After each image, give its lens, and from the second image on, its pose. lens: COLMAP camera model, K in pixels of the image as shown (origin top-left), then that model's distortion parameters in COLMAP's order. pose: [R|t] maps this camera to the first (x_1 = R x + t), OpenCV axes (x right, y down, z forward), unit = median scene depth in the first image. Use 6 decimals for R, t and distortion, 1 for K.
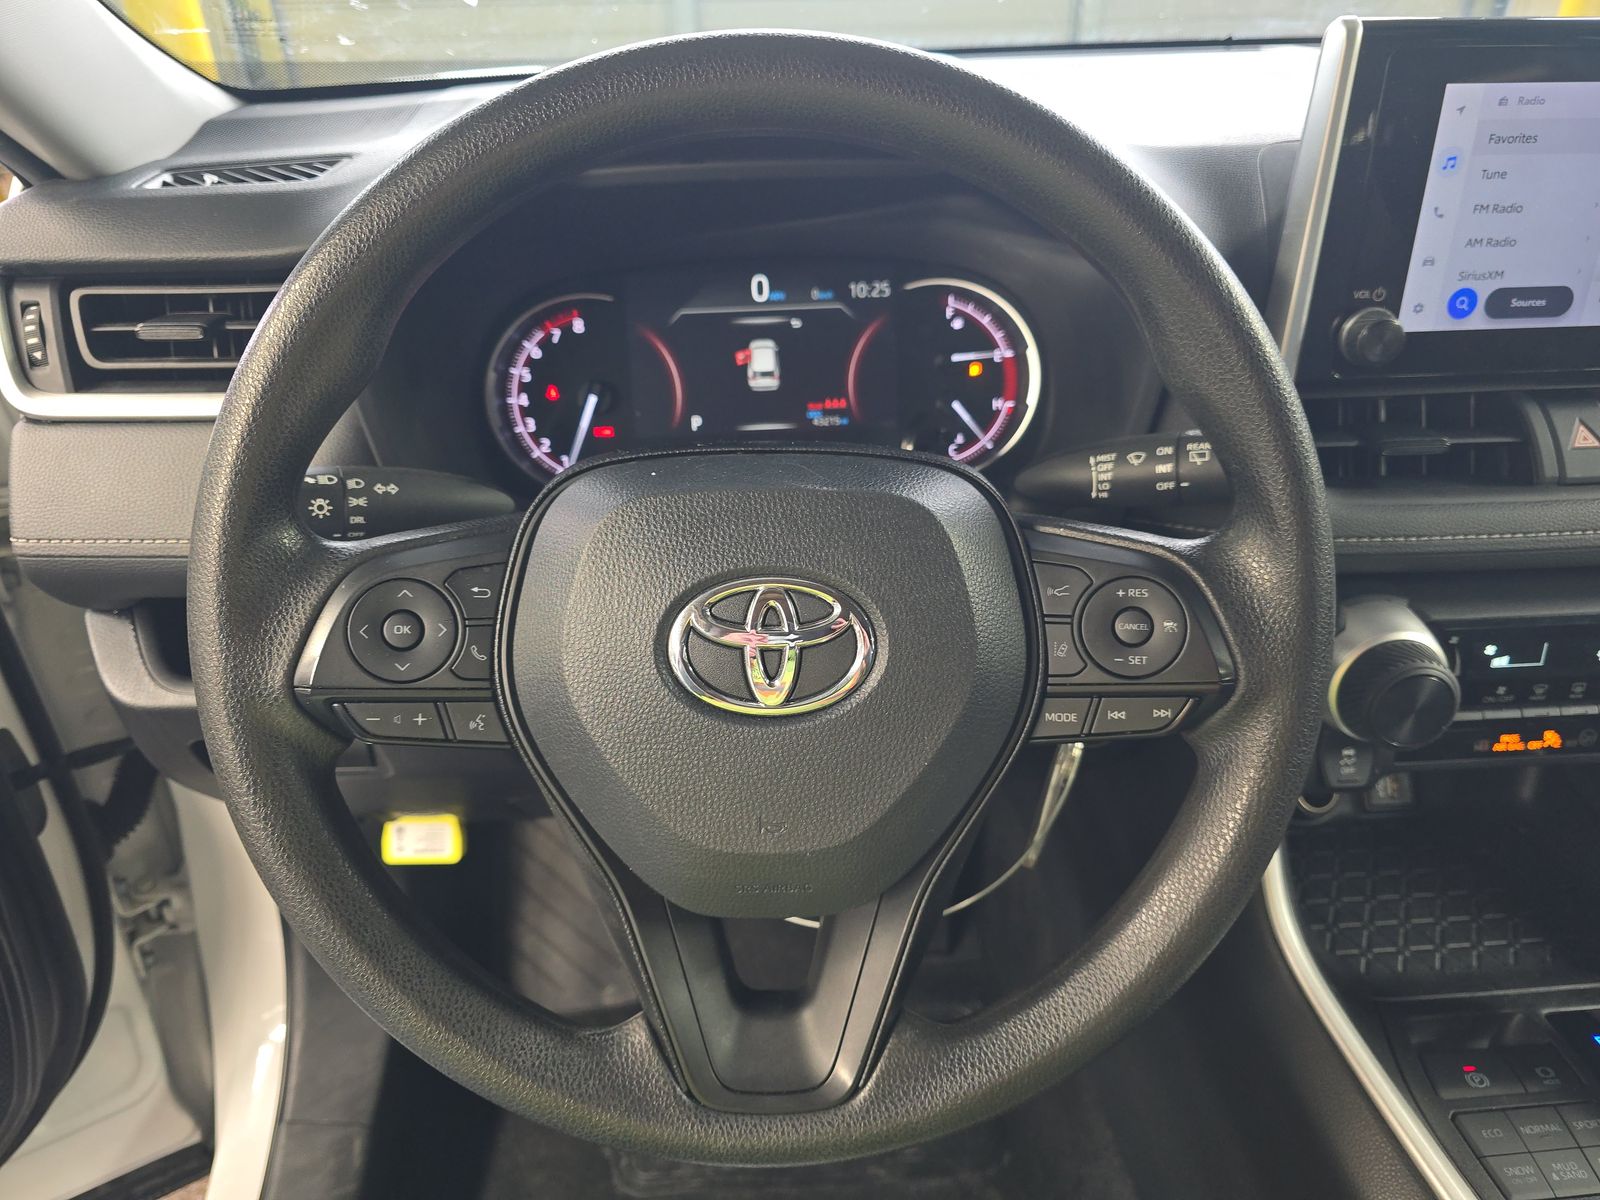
lens RADIAL K [[1166.1, 0, 800.0], [0, 1166.1, 600.0], [0, 0, 1]] dist [0.053561, -0.048783]
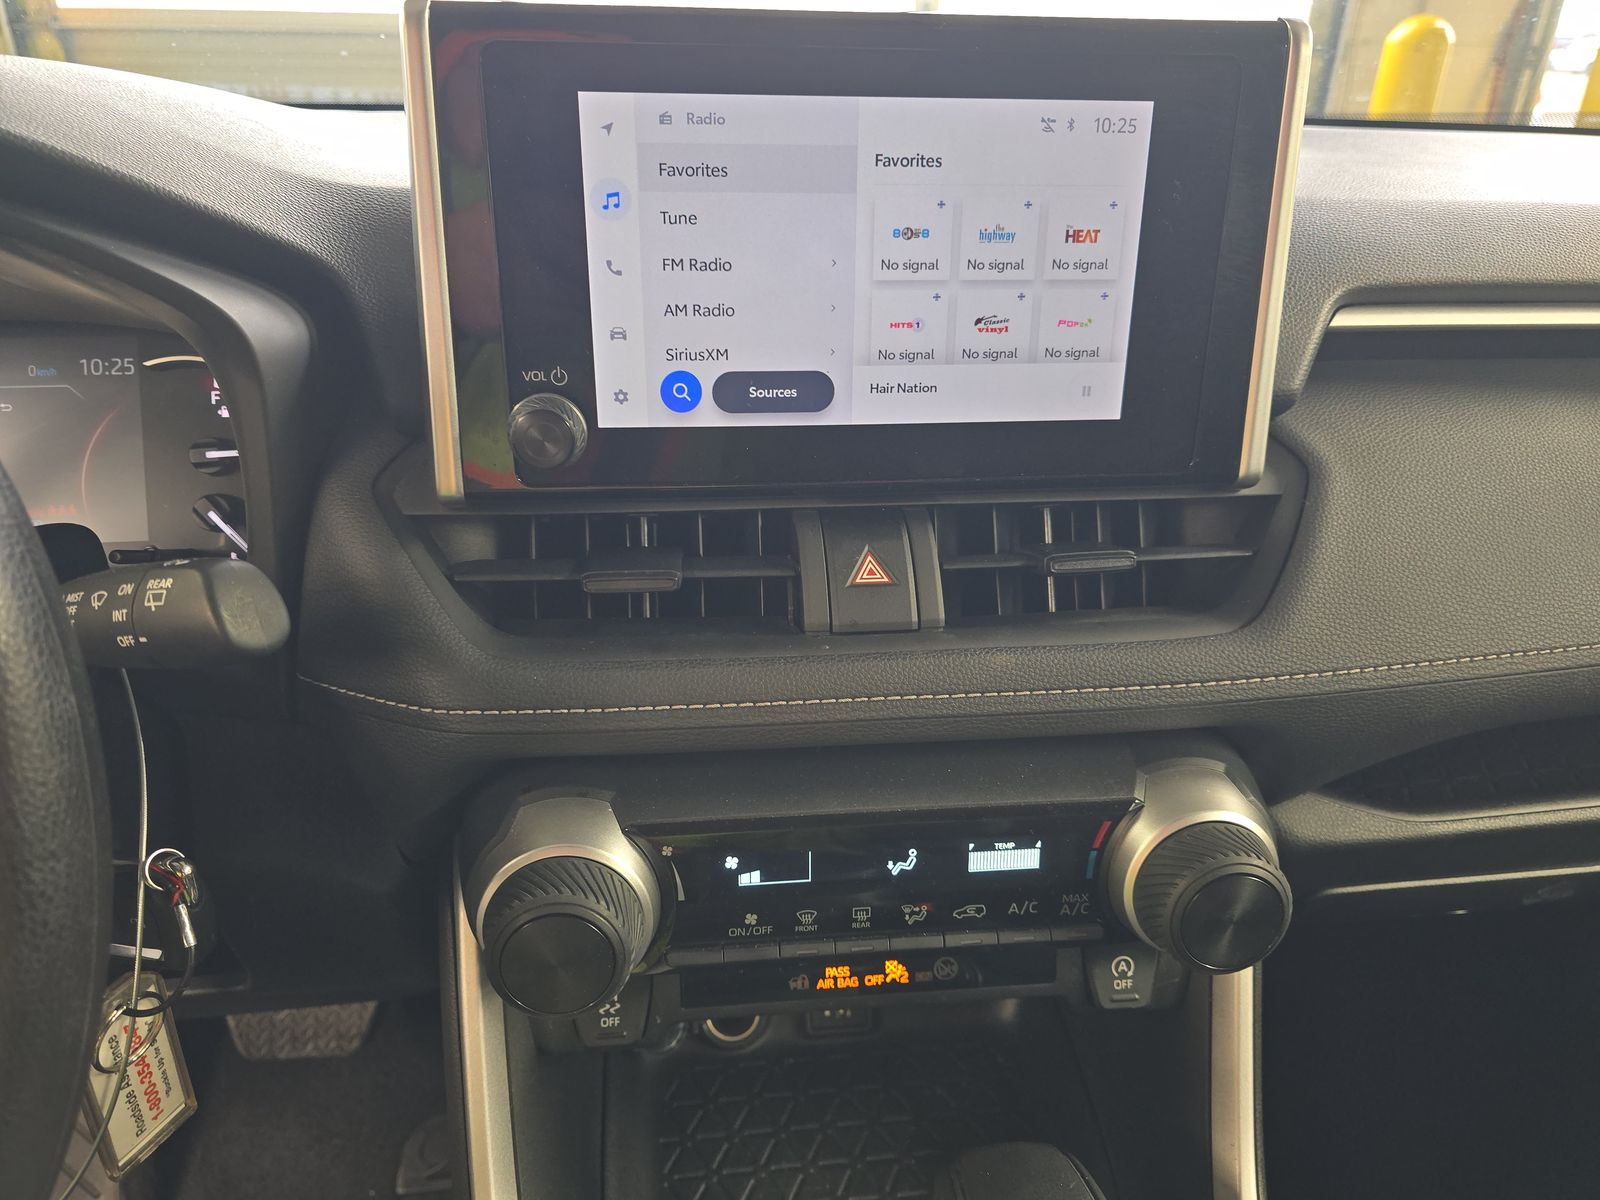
lens RADIAL K [[1166.1, 0, 800.0], [0, 1166.1, 600.0], [0, 0, 1]] dist [0.053561, -0.048783]
pose [[0.999013, 0.005104, 0.044131, 0.601173], [-0.001166, 0.996049, -0.088802, -0.054920], [-0.044410, 0.088663, 0.995071, 0.275686]]
